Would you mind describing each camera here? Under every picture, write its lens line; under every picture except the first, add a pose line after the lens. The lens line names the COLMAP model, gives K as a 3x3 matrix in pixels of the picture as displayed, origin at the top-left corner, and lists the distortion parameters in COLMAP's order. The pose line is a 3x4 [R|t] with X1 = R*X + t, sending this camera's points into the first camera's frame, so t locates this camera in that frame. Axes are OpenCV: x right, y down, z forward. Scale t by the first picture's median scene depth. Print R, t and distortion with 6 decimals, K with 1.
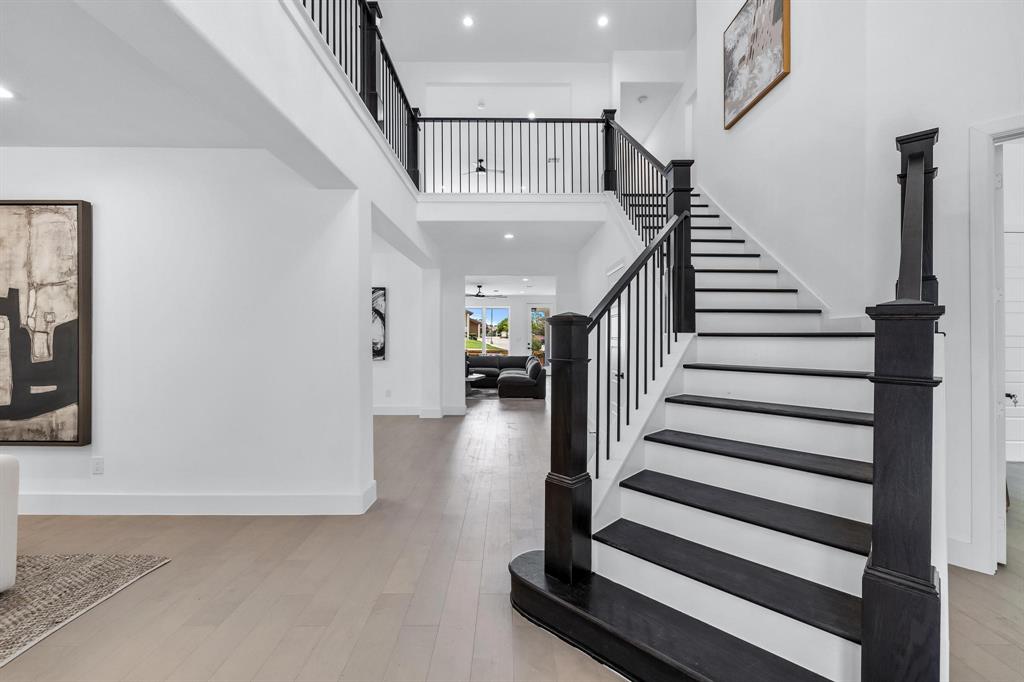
lens RADIAL K [[434.6, 0, 512.0], [0, 434.6, 341.0], [0, 0, 1]] dist [0.001288, 0.000046]
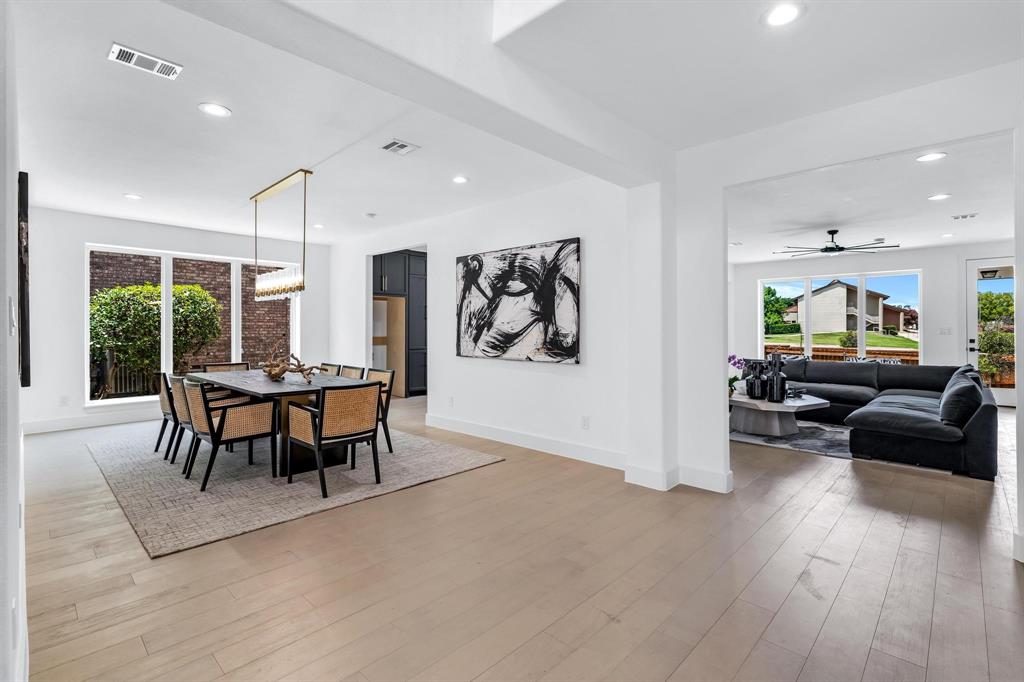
lens RADIAL K [[477.9, 0, 512.4], [0, 477.9, 336.5], [0, 0, 1]] dist [-0.005008, 0.000462]
pose [[0.720139, 0.004944, -0.693812, 0.060432], [-0.004333, 0.999987, 0.002629, 0.003770], [0.693816, 0.001113, 0.720151, 0.381542]]
